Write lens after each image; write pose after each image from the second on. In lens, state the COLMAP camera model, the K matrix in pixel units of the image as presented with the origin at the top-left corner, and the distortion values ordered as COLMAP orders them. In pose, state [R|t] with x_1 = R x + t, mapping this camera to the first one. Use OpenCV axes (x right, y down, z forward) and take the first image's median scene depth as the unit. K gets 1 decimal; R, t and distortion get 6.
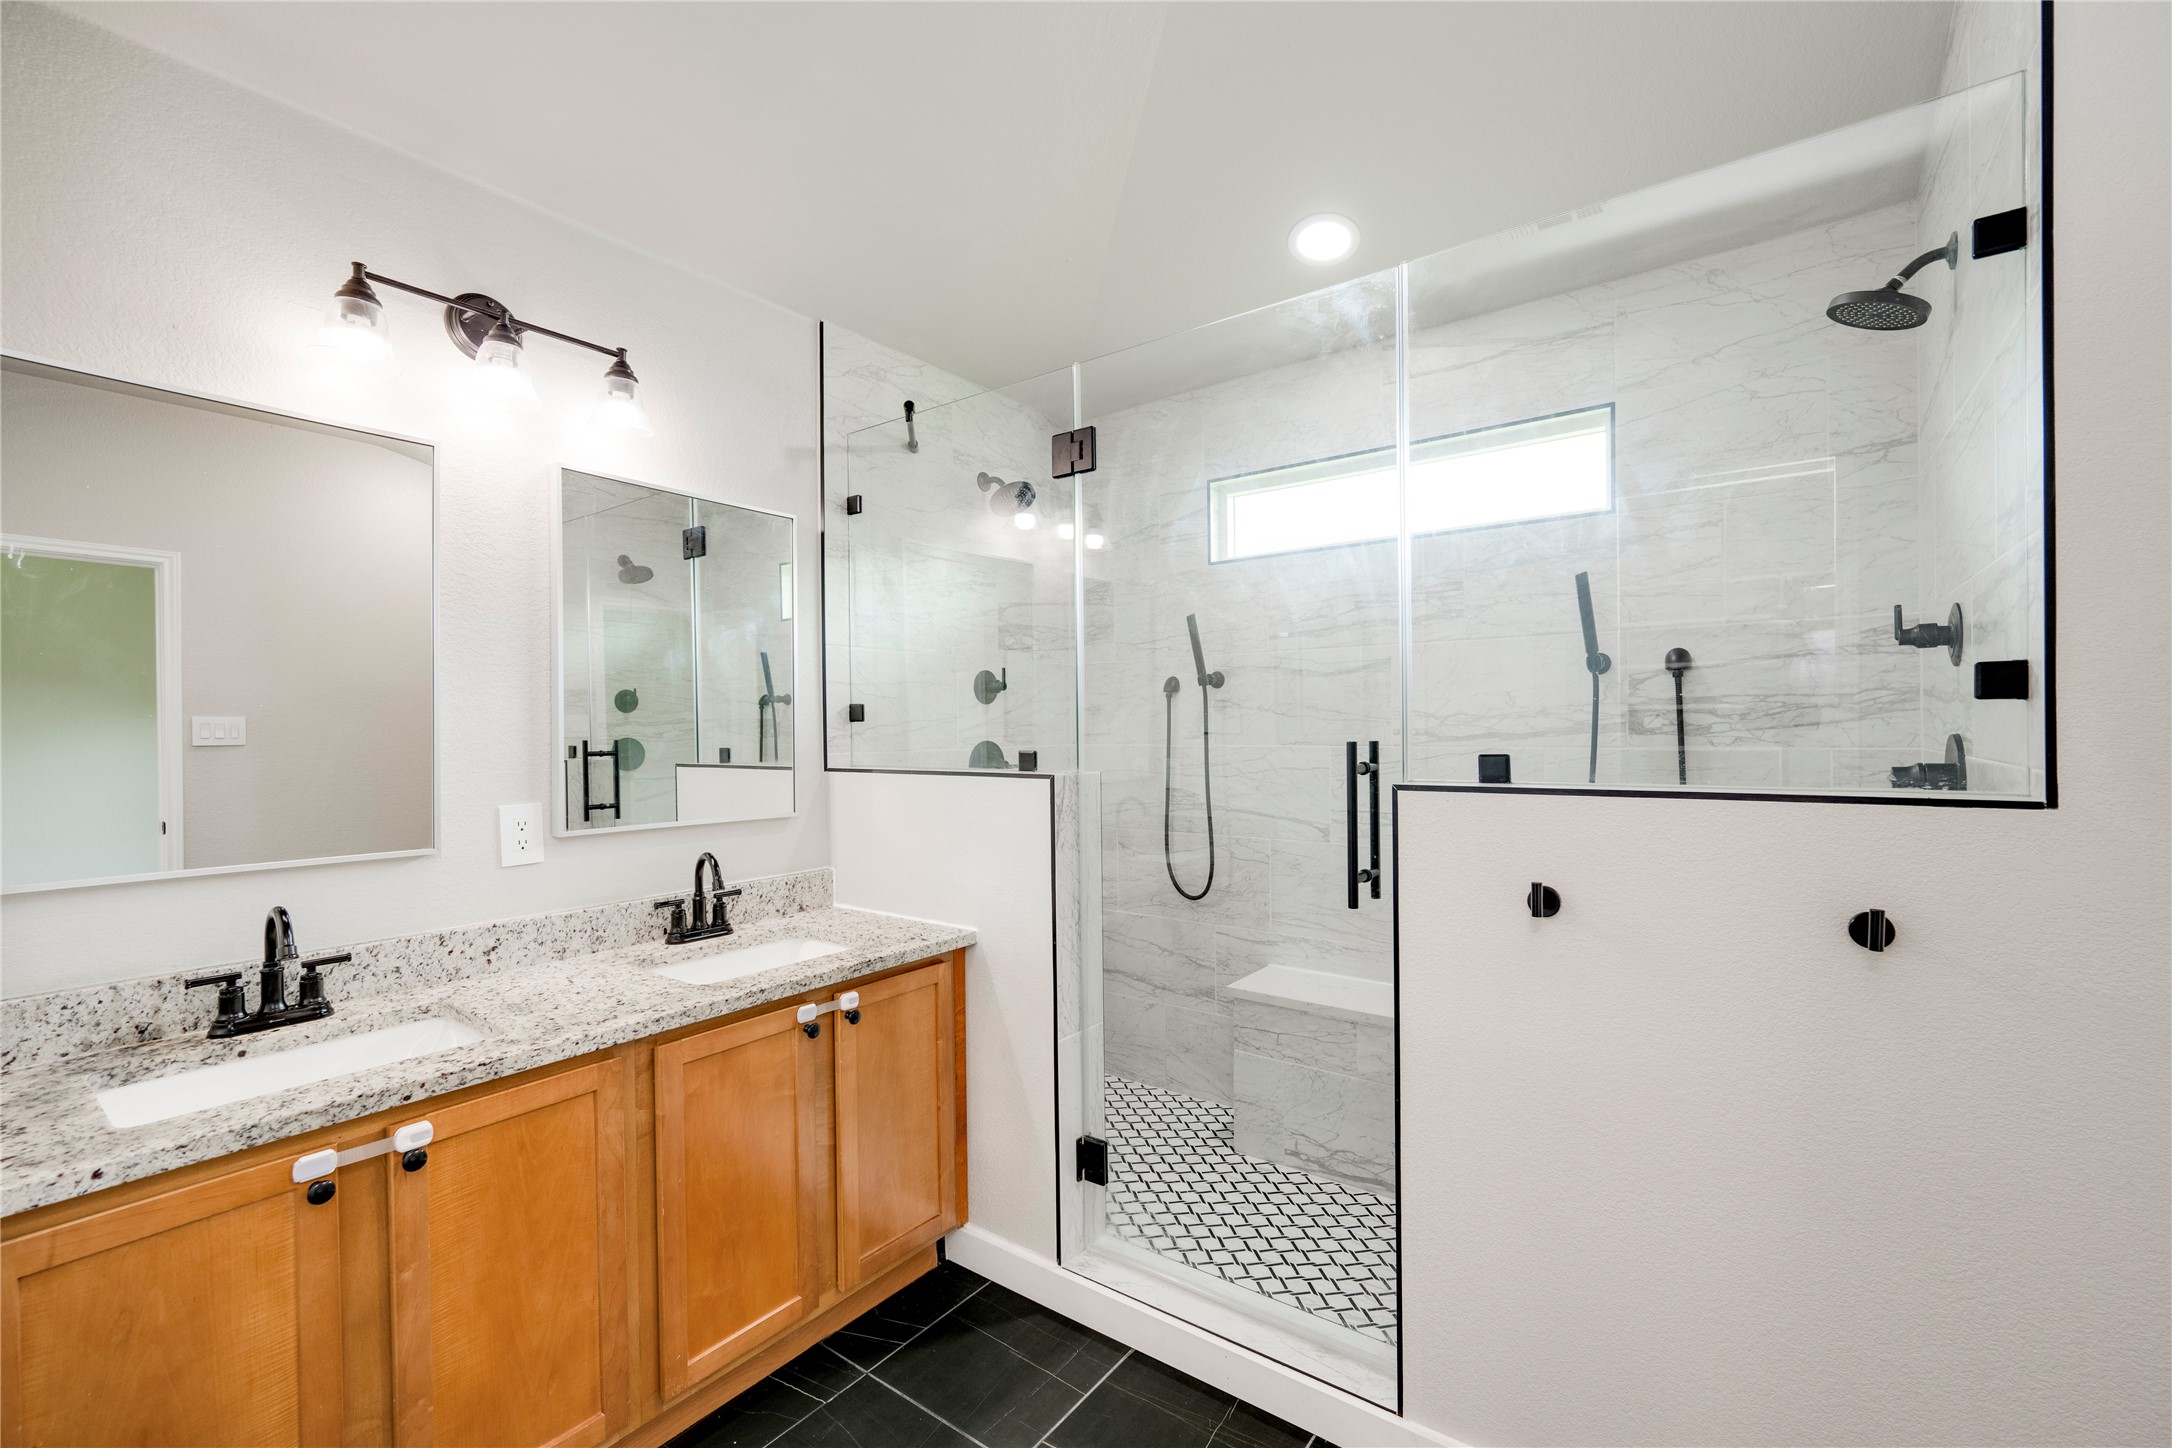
lens RADIAL K [[903.7, 0, 1091.6], [0, 903.7, 736.5], [0, 0, 1]] dist [-0.001809, -0.000289]
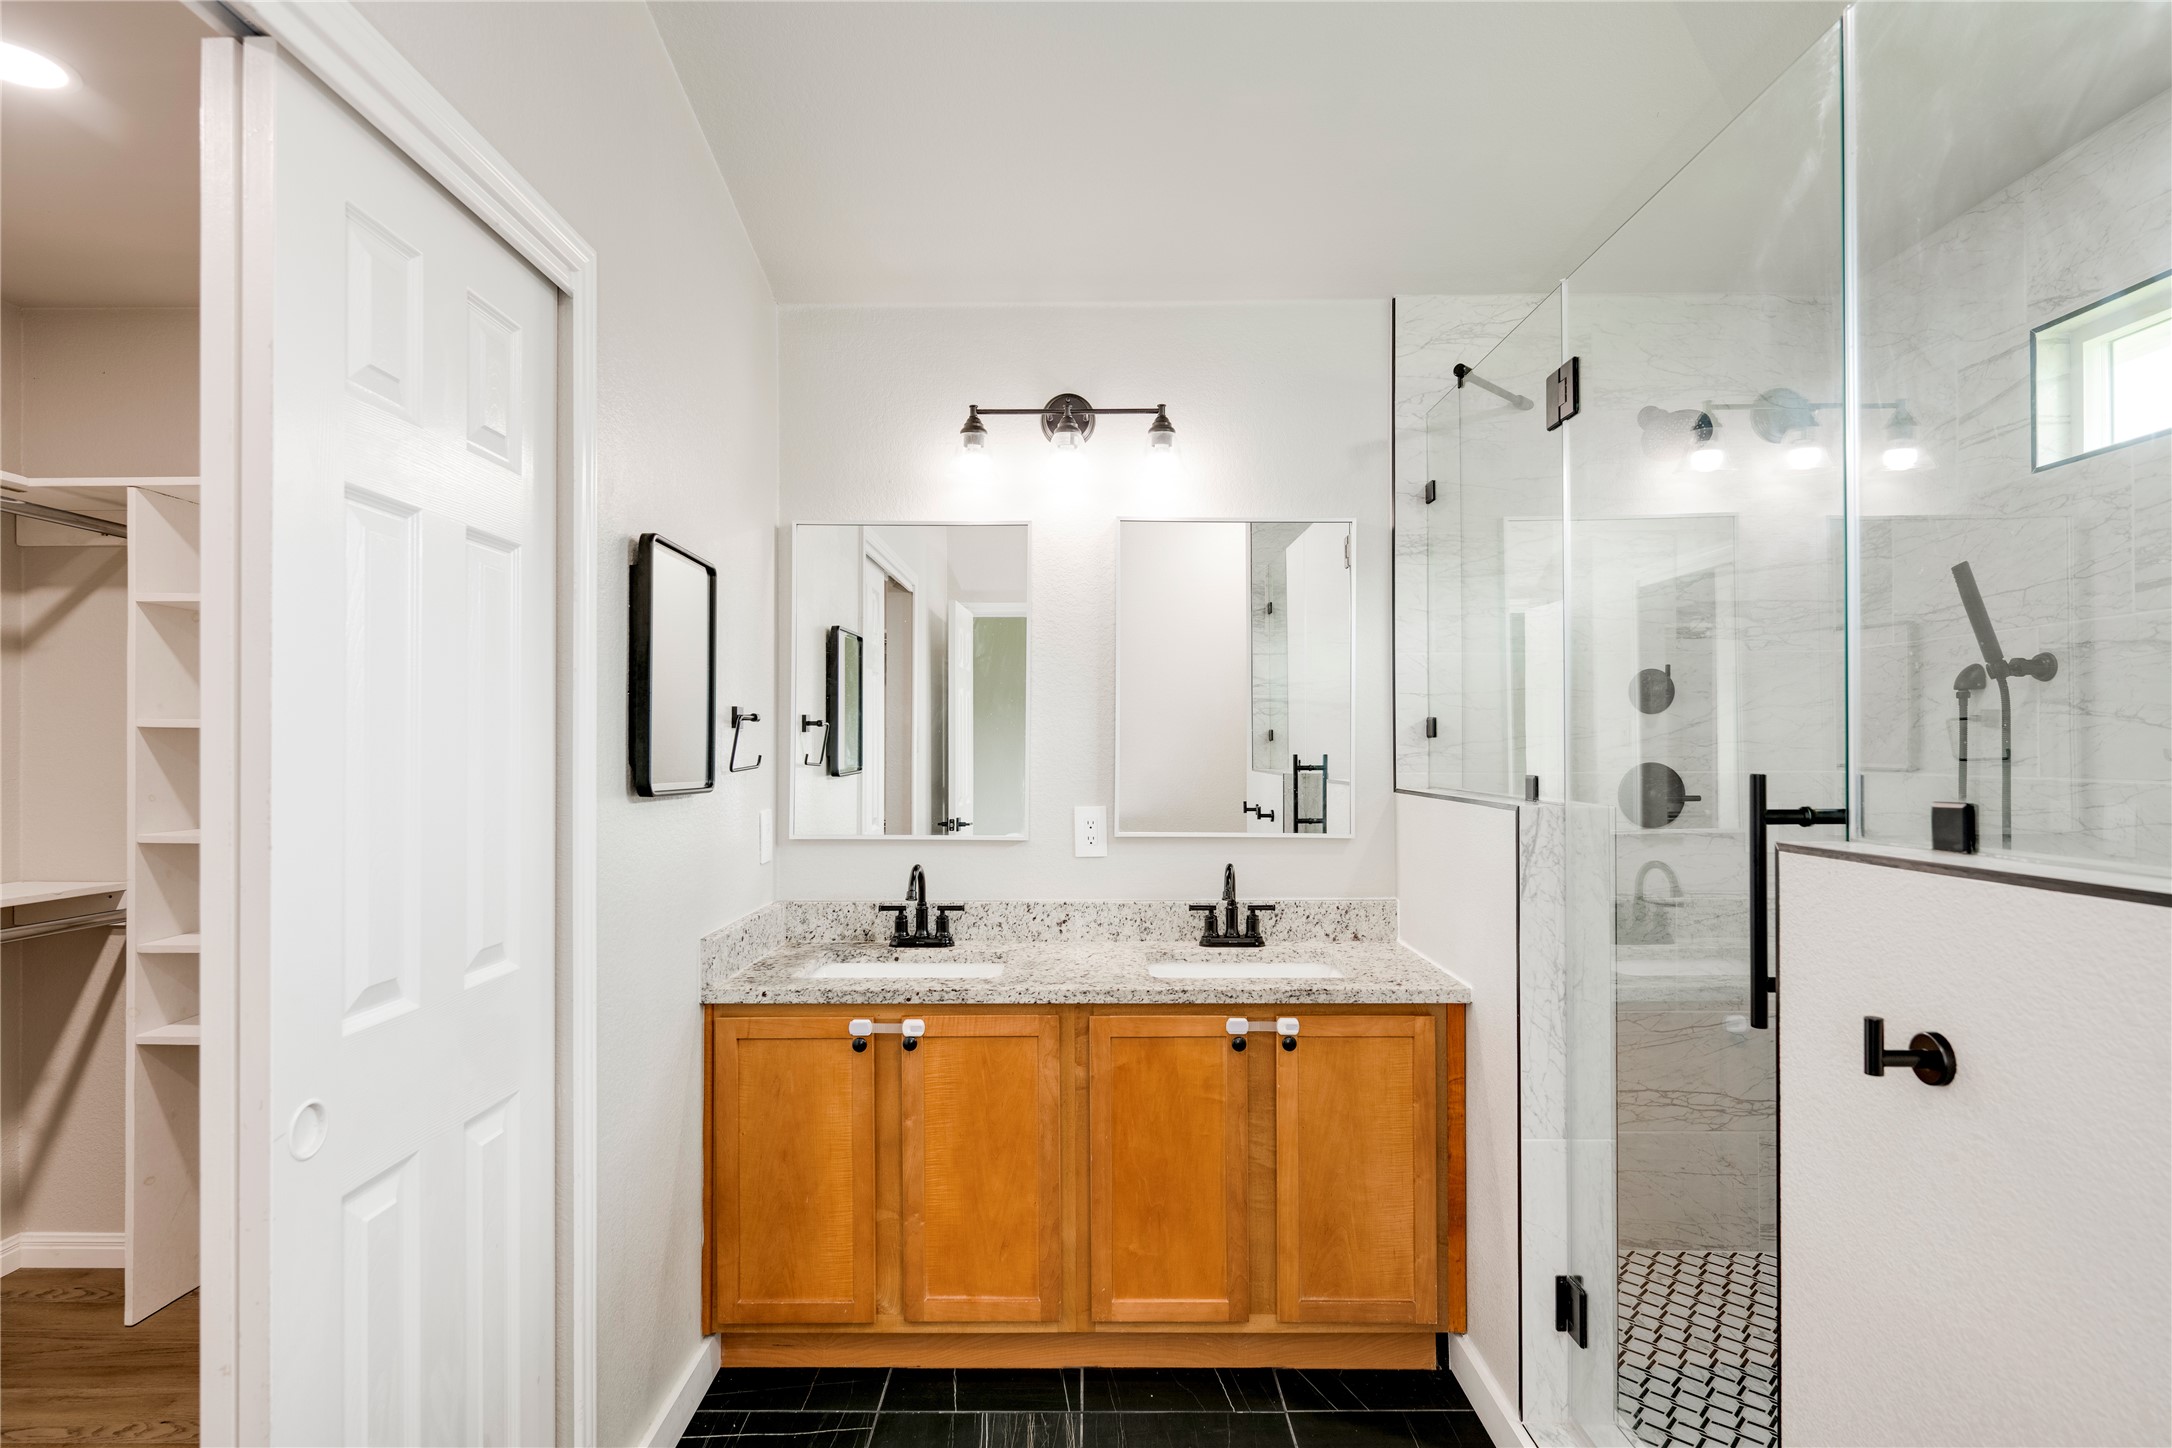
lens RADIAL K [[1130.2, 0, 1082.4], [0, 1130.2, 746.7], [0, 0, 1]] dist [-0.001475, -0.000511]
pose [[0.588693, 0.009157, -0.808305, 0.614871], [-0.011044, 0.999934, 0.003285, -0.010343], [0.808281, 0.006993, 0.588755, 0.108996]]
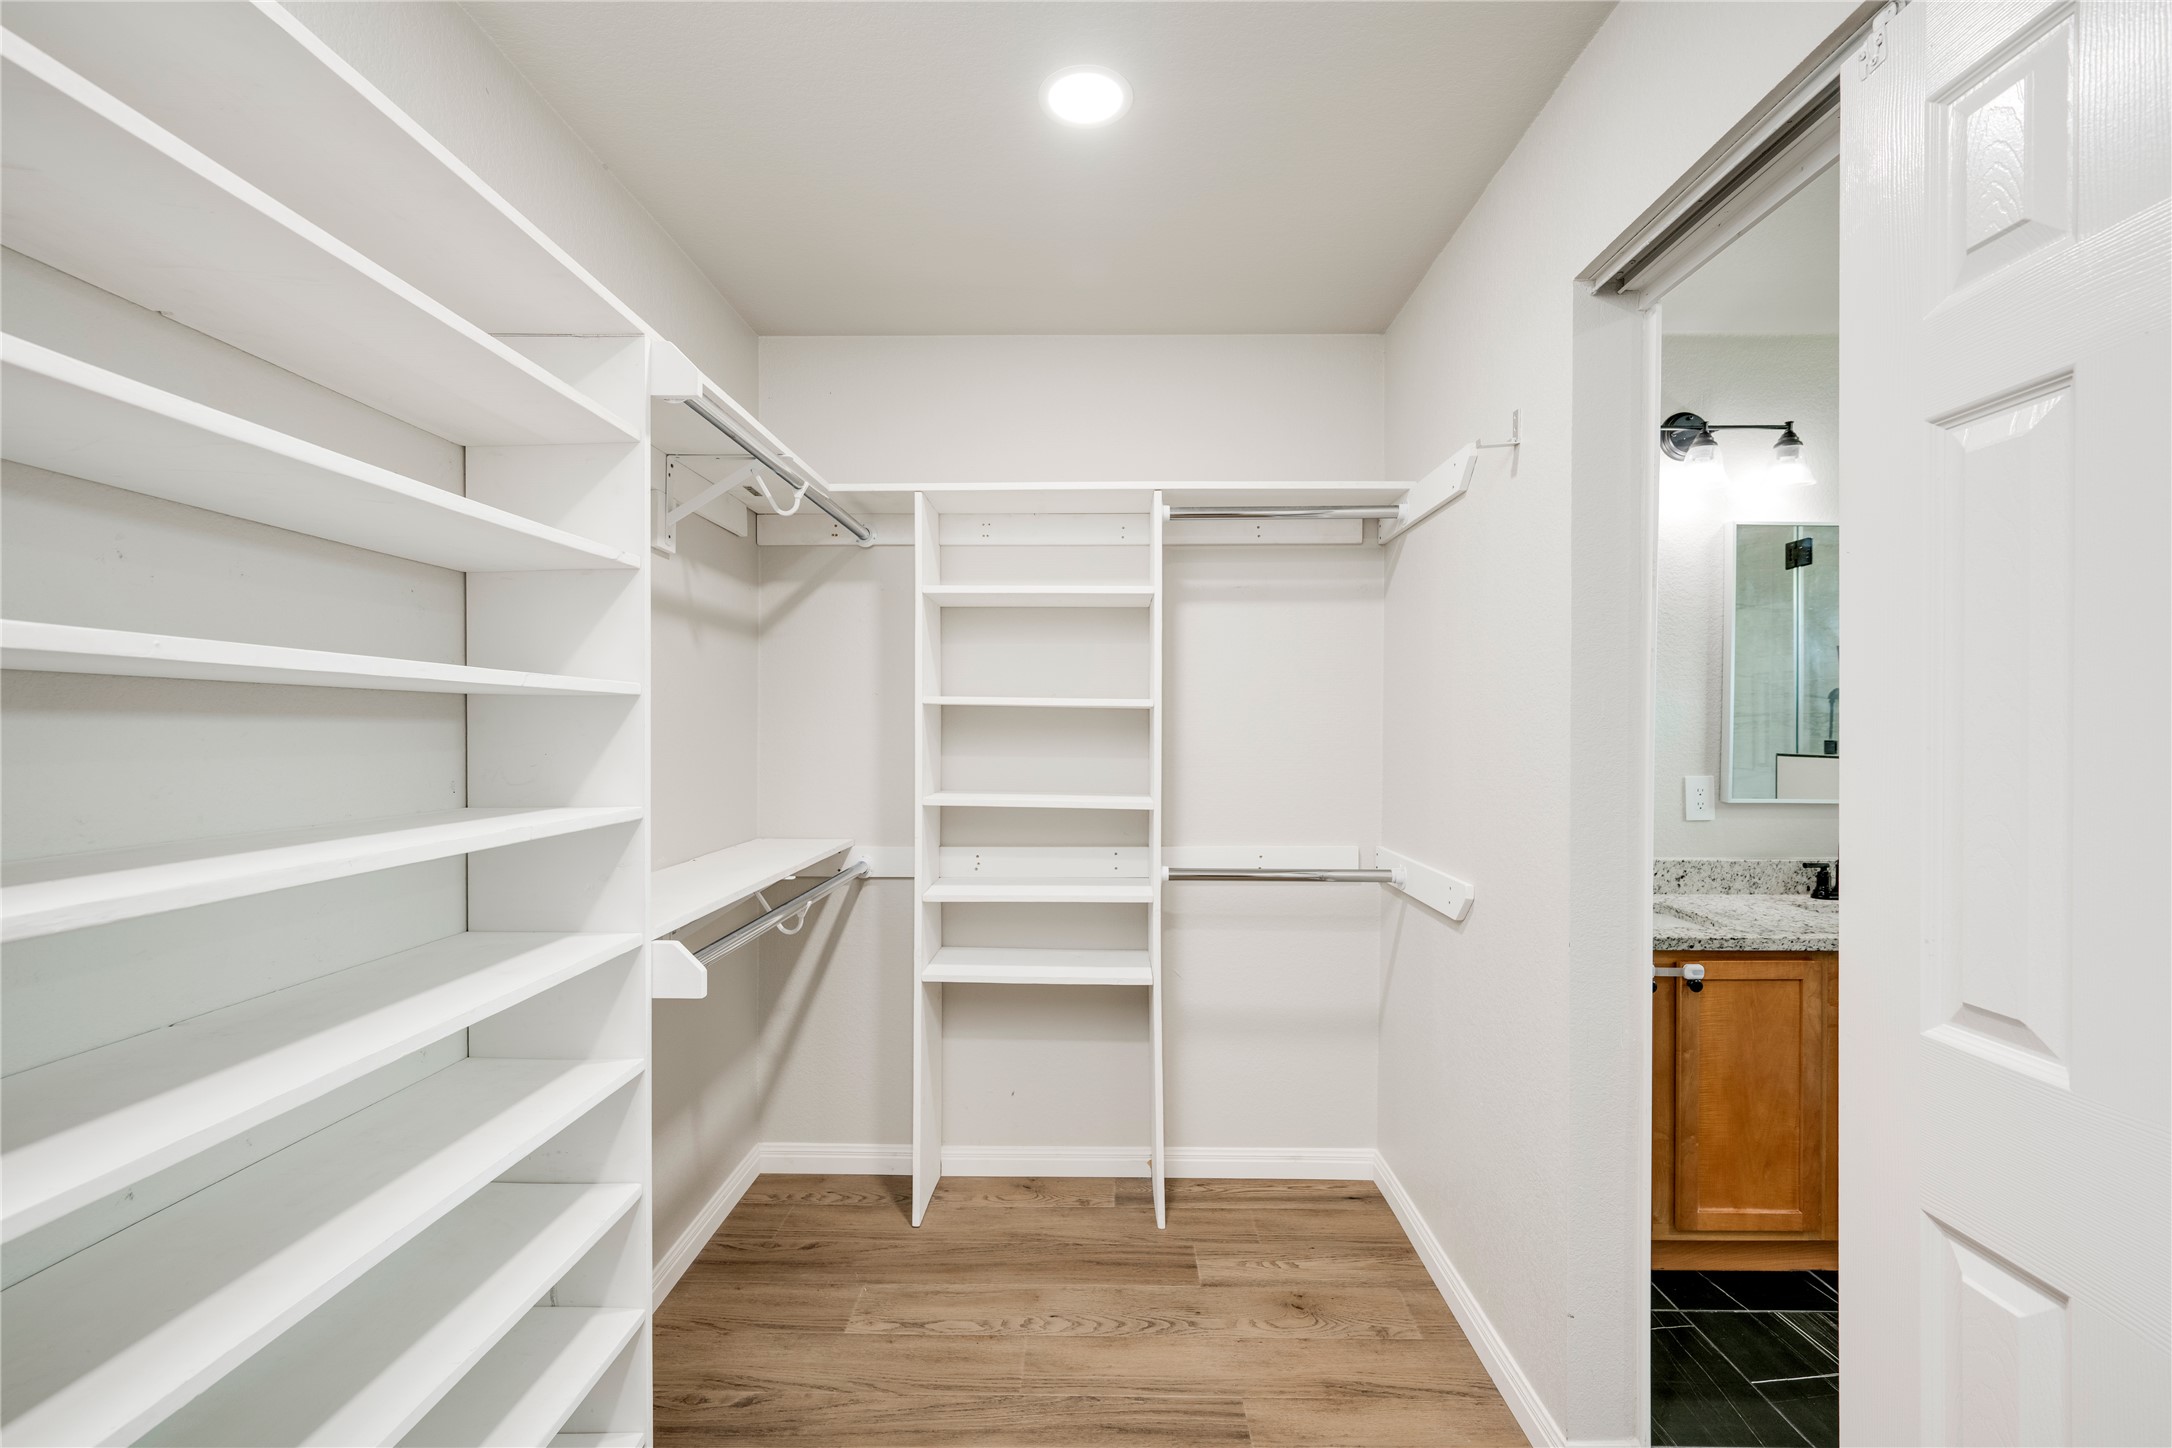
lens RADIAL K [[941.1, 0, 1089.3], [0, 941.1, 737.4], [0, 0, 1]] dist [-0.000660, -0.000008]
pose [[0.582464, 0.020784, -0.812591, -0.012504], [-0.014106, 0.999781, 0.015460, 0.007371], [0.812734, 0.002457, 0.582630, -0.622625]]
